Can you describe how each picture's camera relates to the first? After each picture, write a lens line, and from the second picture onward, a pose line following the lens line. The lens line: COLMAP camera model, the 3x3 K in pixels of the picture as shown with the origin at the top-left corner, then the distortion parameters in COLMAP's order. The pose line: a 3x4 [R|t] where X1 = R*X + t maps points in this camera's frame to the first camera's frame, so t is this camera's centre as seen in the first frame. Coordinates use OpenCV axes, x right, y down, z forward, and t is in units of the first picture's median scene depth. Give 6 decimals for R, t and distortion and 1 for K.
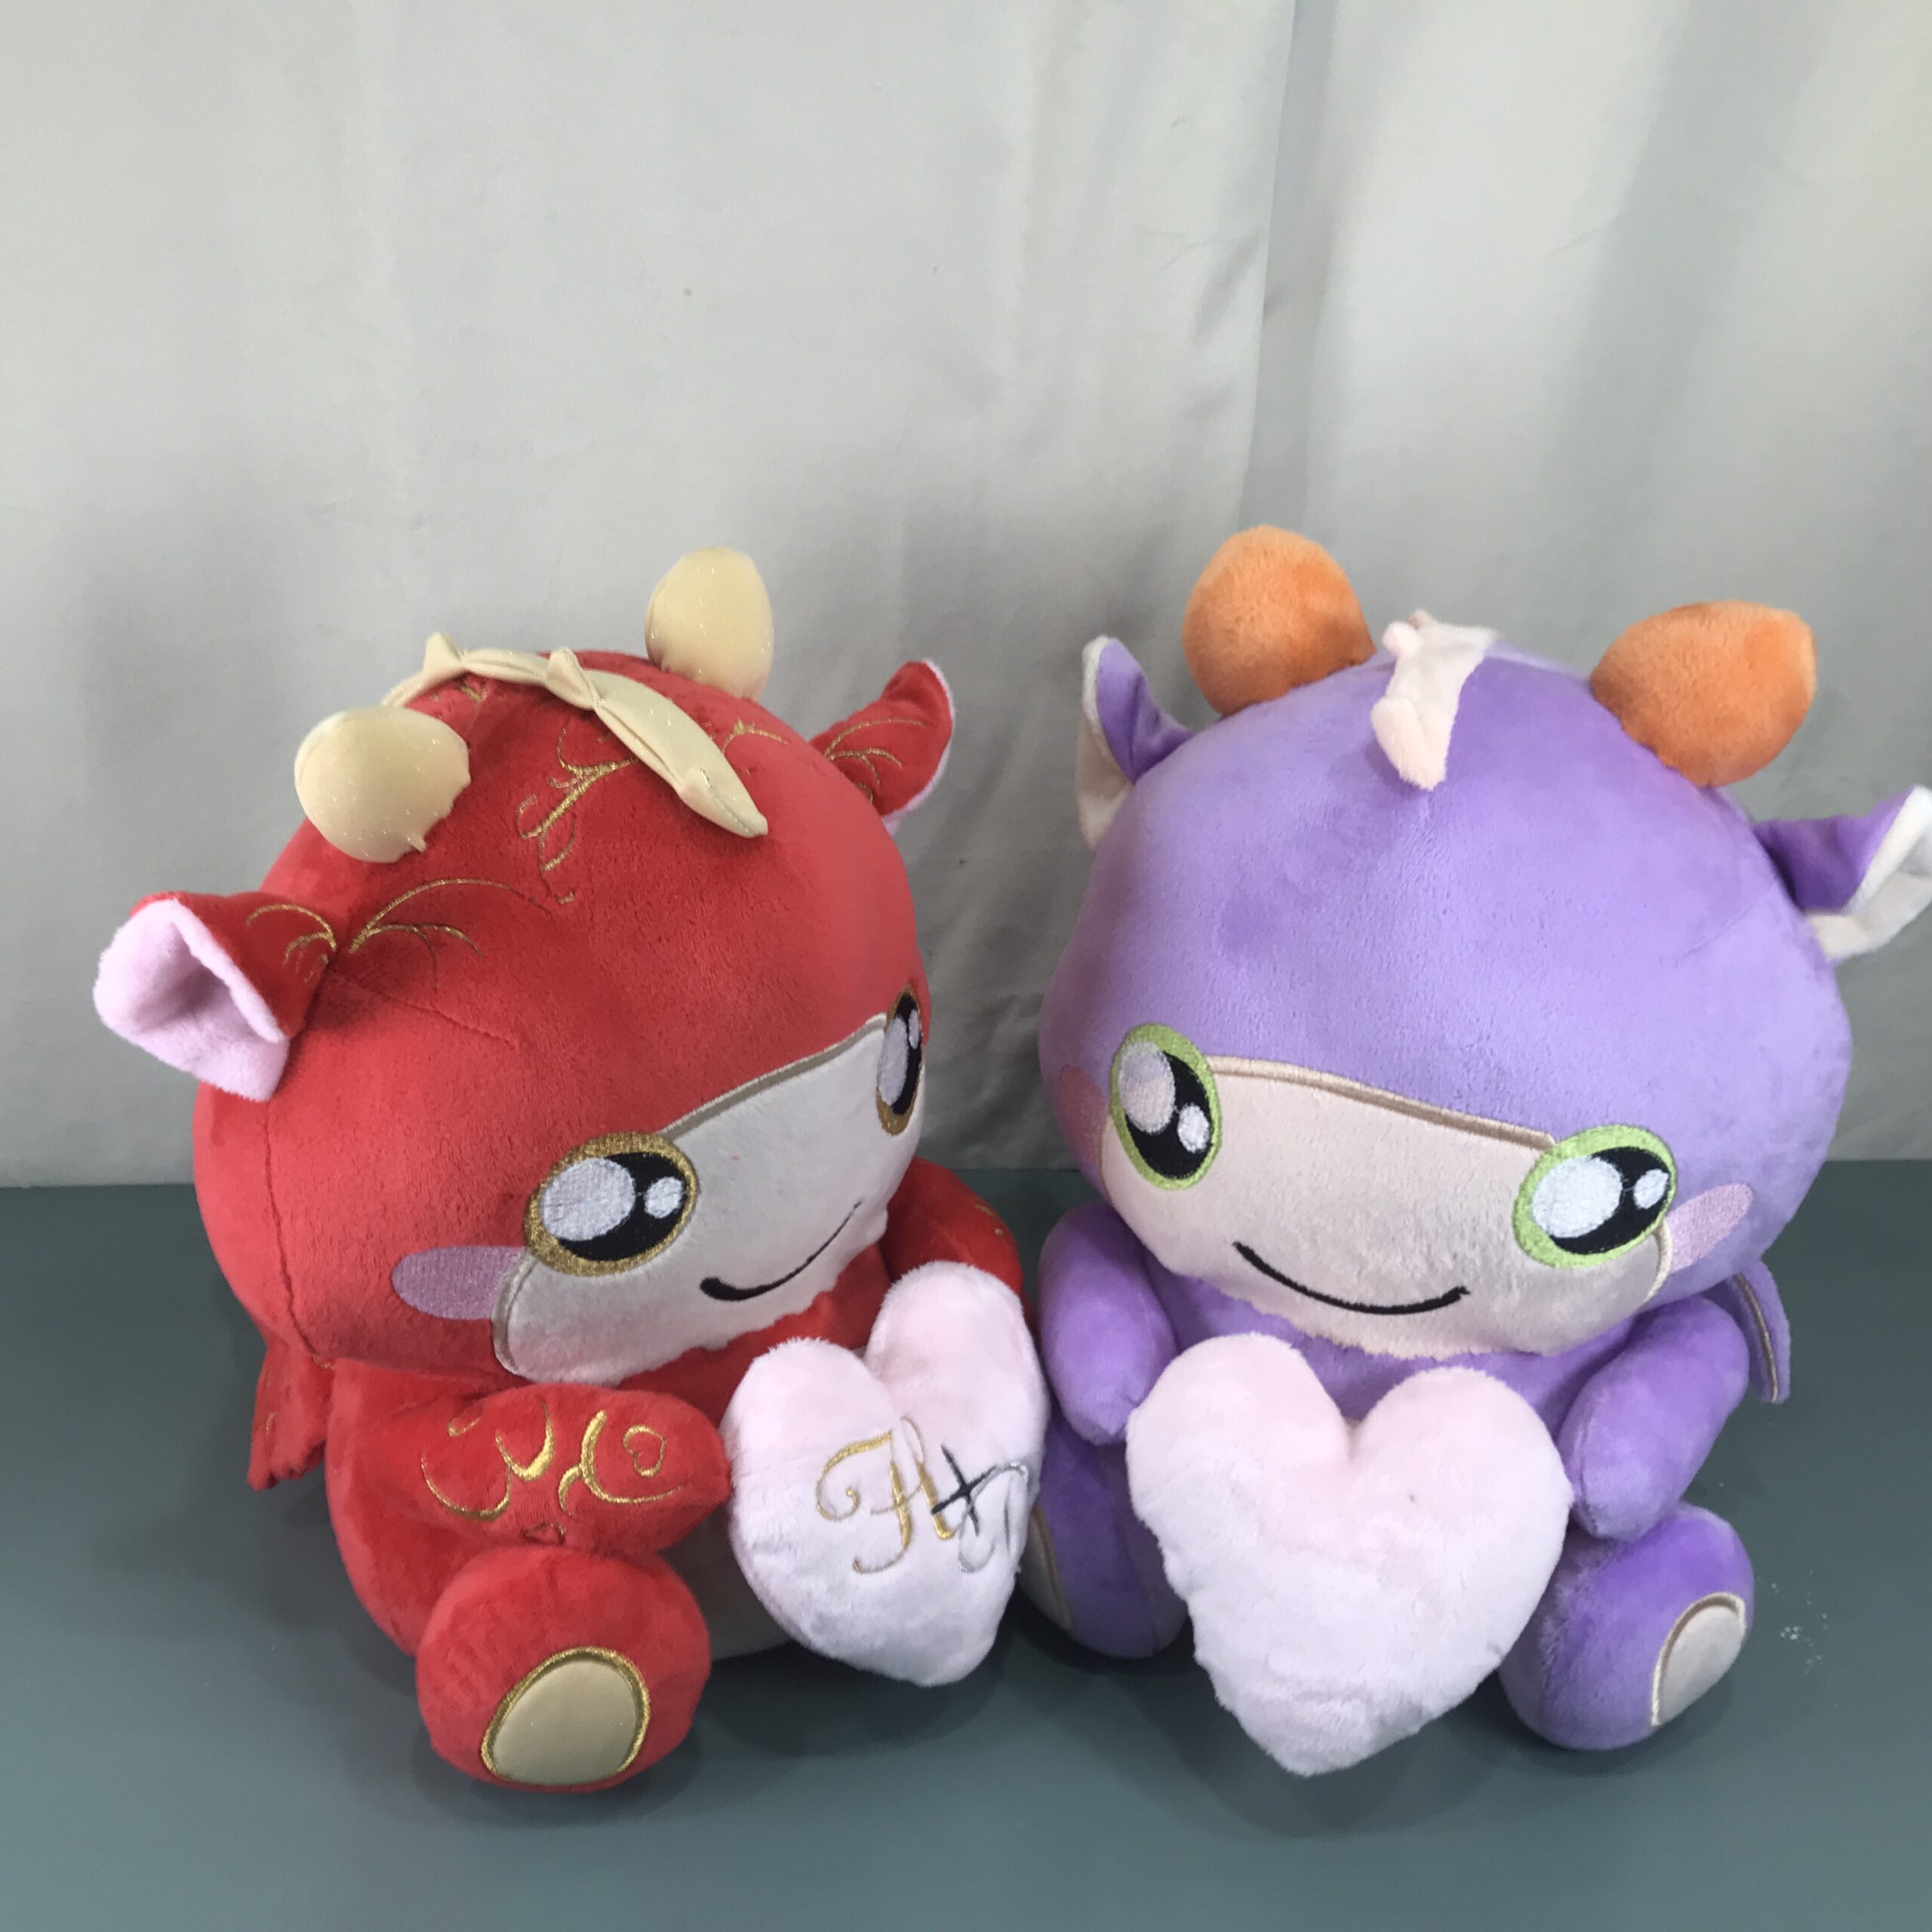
lens RADIAL K [[2157.0, 0, 918.8], [0, 2157.0, 979.4], [0, 0, 1]] dist [0.120646, 0.000000]
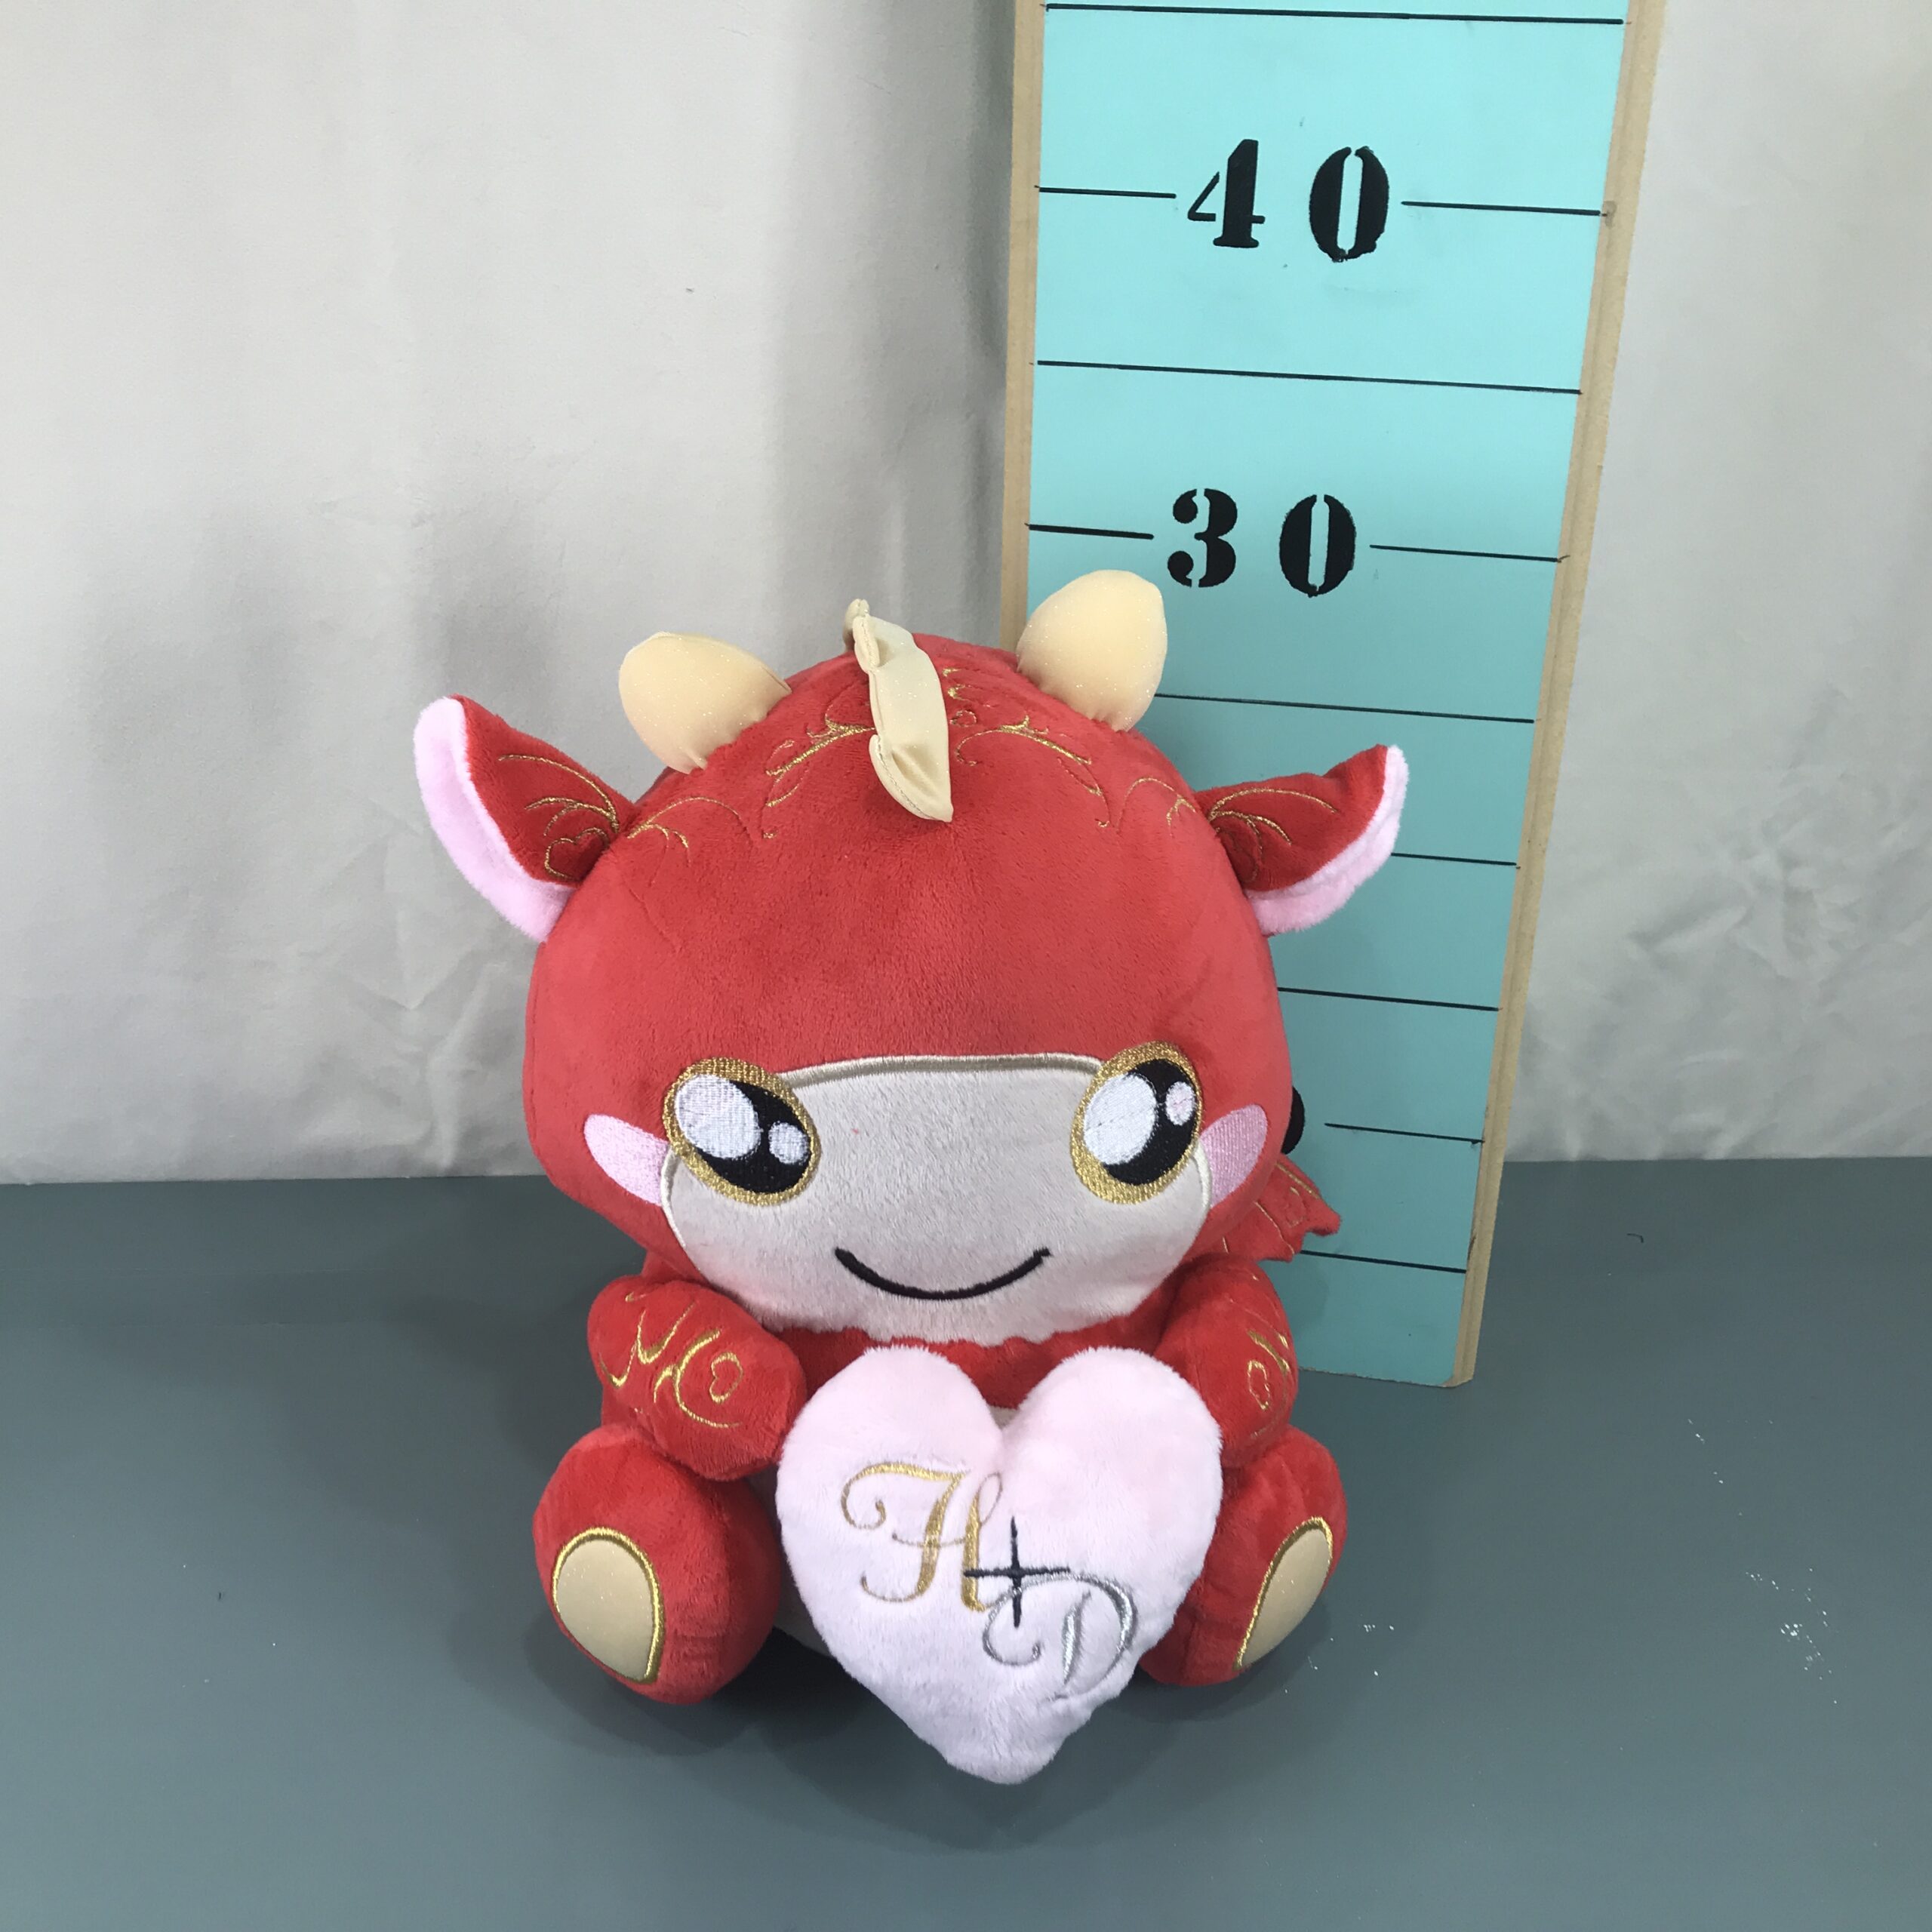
lens RADIAL K [[2157.0, 0, 932.1], [0, 2157.0, 960.7], [0, 0, 1]] dist [0.120646, 0.000000]
pose [[0.764653, 0.260442, -0.589471, 0.508233], [-0.310918, 0.950293, 0.016543, -0.020248], [0.564479, 0.170627, 0.807620, 0.191616]]
